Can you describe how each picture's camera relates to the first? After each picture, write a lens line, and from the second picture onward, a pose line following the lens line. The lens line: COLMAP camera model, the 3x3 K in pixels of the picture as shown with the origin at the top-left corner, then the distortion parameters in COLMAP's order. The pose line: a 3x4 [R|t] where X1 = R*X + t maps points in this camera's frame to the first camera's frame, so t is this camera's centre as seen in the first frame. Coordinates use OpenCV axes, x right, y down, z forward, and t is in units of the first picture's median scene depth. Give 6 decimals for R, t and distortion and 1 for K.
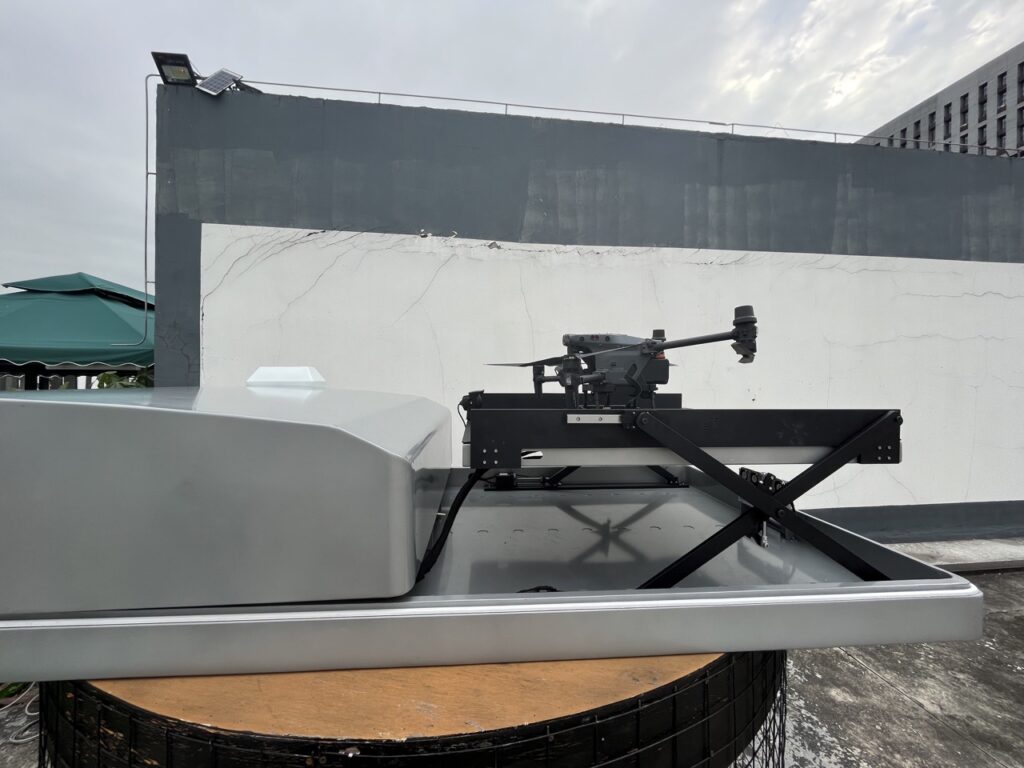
lens RADIAL K [[417.8, 0, 507.5], [0, 417.8, 382.6], [0, 0, 1]] dist [-0.001280, 0.000037]
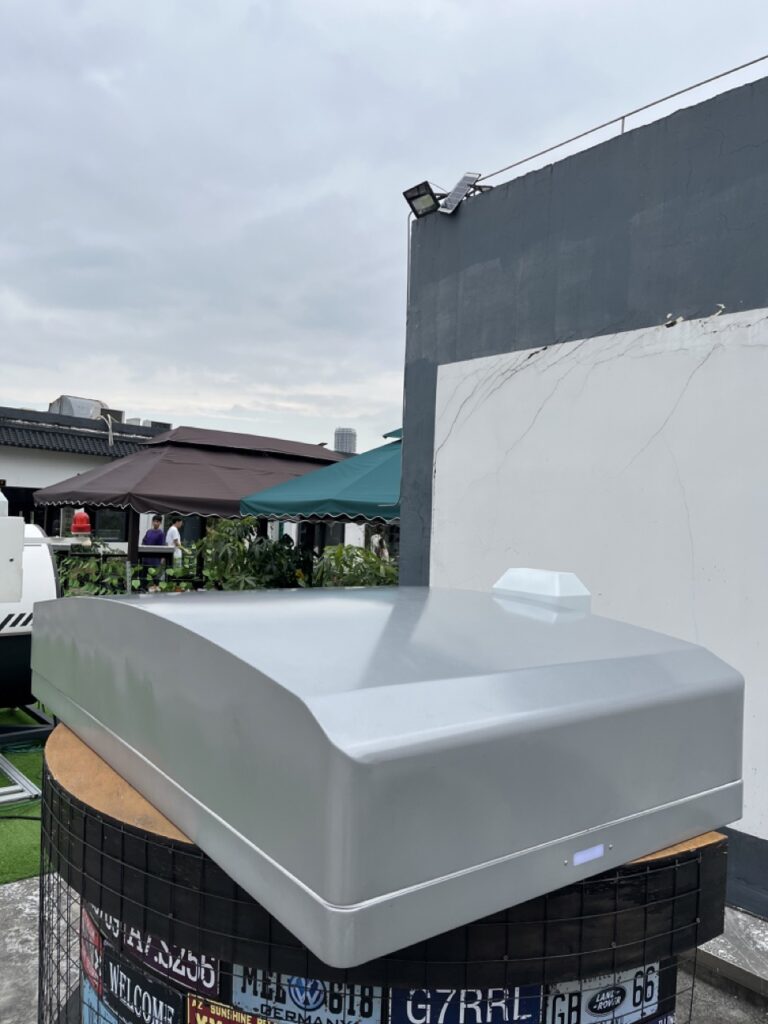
lens RADIAL K [[777.9, 0, 384.0], [0, 777.9, 512.0], [0, 0, 1]] dist [0.073020, -0.103627]
pose [[0.526877, 0.008714, -0.849897, 0.584591], [-0.033821, 0.999370, -0.010720, -0.056263], [0.849268, 0.034392, 0.526840, 0.061310]]
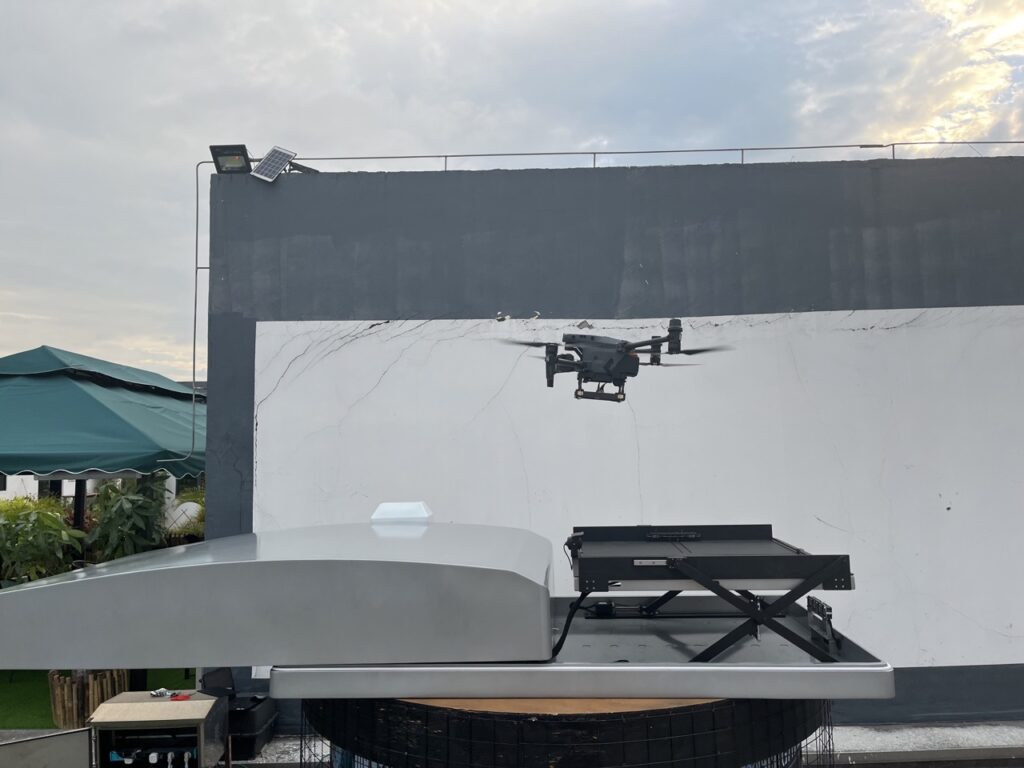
lens RADIAL K [[777.9, 0, 516.6], [0, 777.9, 377.9], [0, 0, 1]] dist [0.073020, -0.103627]
pose [[0.991811, -0.035716, -0.122615, 0.020655], [0.024779, 0.995671, -0.089587, -0.097646], [0.125284, 0.085815, 0.988403, -0.572533]]
